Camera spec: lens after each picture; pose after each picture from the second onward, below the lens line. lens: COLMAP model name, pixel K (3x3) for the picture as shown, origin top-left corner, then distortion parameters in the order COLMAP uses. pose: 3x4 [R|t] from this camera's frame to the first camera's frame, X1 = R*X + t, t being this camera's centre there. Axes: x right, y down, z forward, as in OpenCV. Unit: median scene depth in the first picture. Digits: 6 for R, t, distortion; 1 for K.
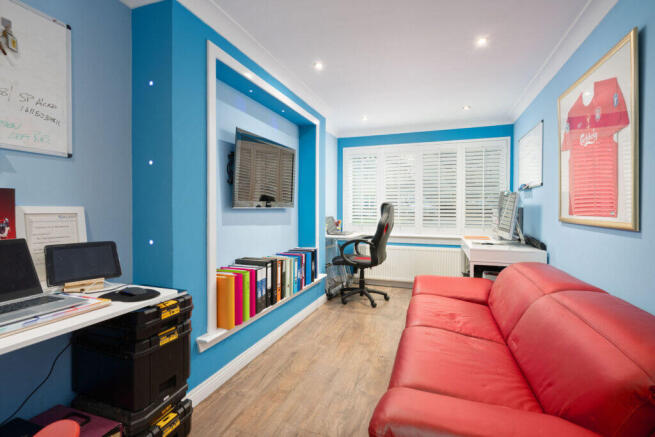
lens RADIAL K [[315.0, 0, 325.5], [0, 315.0, 216.7], [0, 0, 1]] dist [-0.000354, 0.000467]
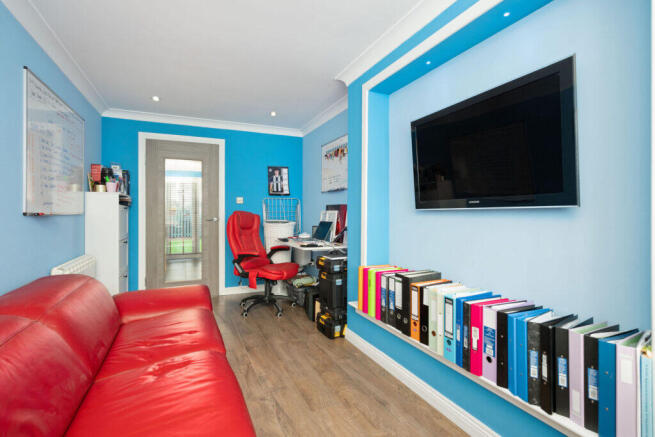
lens RADIAL K [[315.0, 0, 325.5], [0, 315.0, 216.7], [0, 0, 1]] dist [-0.000354, 0.000467]
pose [[-0.720817, 0.002202, -0.693122, 0.580308], [-0.016594, 0.999654, 0.020433, -0.023543], [0.692927, 0.026230, -0.720530, 1.615525]]
